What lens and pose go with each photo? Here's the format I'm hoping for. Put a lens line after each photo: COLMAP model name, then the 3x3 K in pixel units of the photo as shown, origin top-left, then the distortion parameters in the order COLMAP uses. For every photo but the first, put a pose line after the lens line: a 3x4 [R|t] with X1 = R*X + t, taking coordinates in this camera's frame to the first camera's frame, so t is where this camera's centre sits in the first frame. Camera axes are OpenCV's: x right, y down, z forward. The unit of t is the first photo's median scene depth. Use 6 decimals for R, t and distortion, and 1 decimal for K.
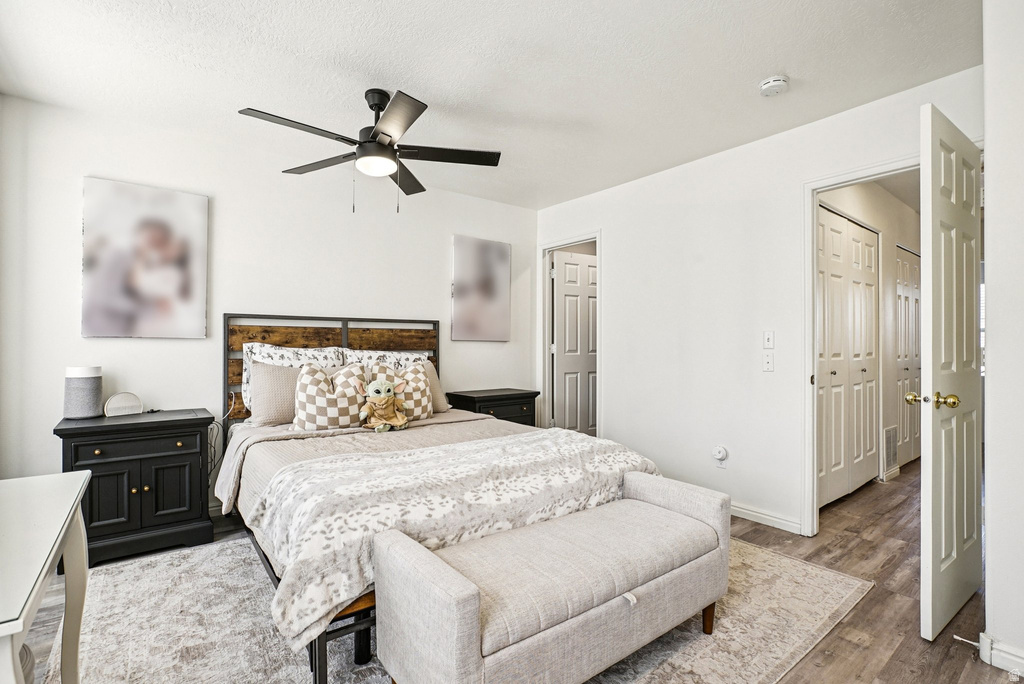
lens RADIAL K [[459.0, 0, 512.0], [0, 459.0, 342.0], [0, 0, 1]] dist [-0.050304, -0.000088]
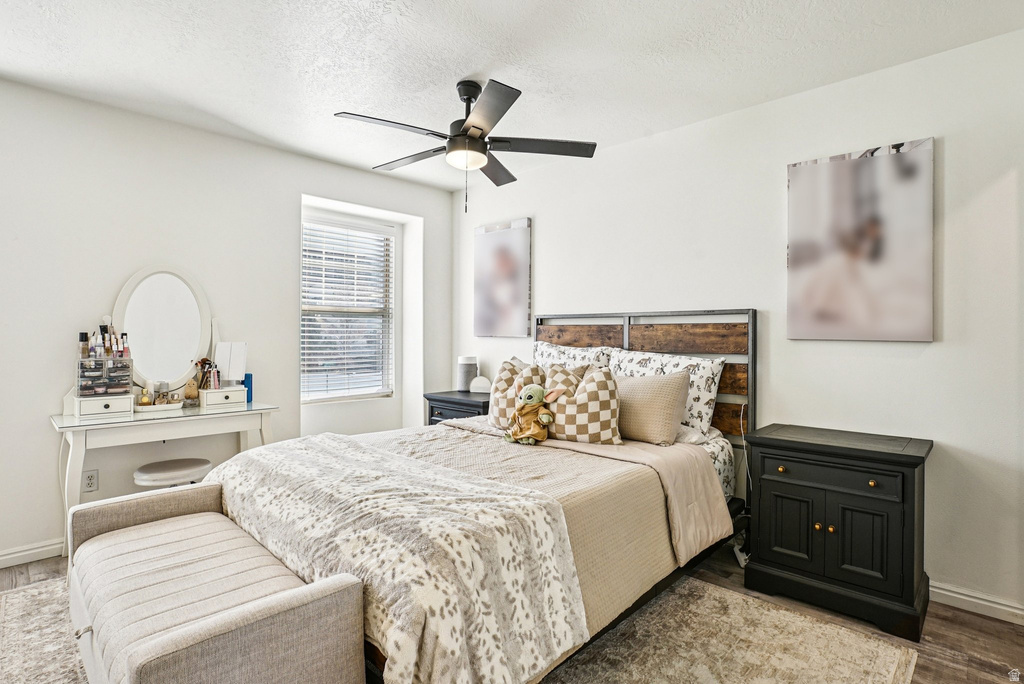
lens RADIAL K [[494.6, 0, 518.4], [0, 494.6, 341.9], [0, 0, 1]] dist [-0.057604, 0.022951]
pose [[0.199337, 0.011944, -0.979858, 0.519658], [0.000916, 0.999923, 0.012375, -0.010358], [0.979931, -0.003364, 0.199311, 0.624481]]
